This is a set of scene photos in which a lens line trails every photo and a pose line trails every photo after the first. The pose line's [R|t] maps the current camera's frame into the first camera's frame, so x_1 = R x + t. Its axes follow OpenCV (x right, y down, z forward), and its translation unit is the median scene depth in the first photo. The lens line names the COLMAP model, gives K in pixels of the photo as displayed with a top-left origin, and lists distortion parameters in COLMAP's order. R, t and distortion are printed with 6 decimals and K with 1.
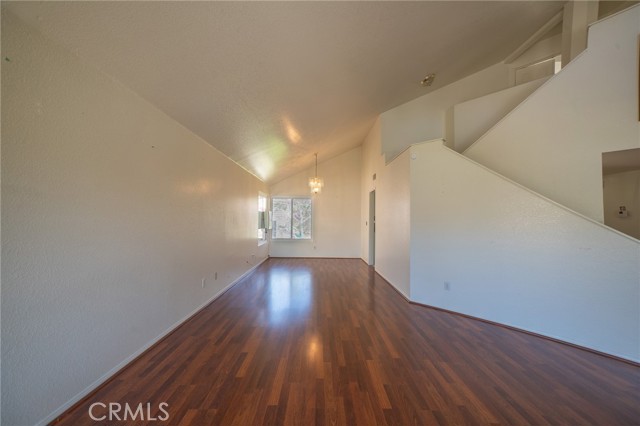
lens RADIAL K [[242.1, 0, 321.4], [0, 242.1, 212.1], [0, 0, 1]] dist [-0.019465, 0.024441]
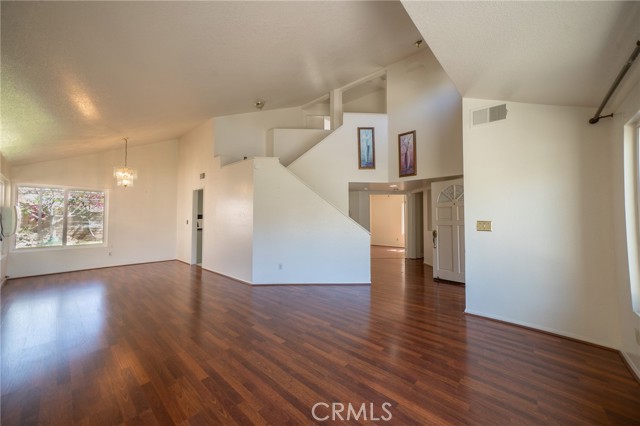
lens RADIAL K [[242.1, 0, 321.4], [0, 242.1, 212.1], [0, 0, 1]] dist [-0.019465, 0.024441]
pose [[0.675529, 0.013150, 0.737216, -0.300926], [-0.018494, 0.999829, -0.000888, -0.004415], [-0.737101, -0.013034, 0.675656, -0.082293]]
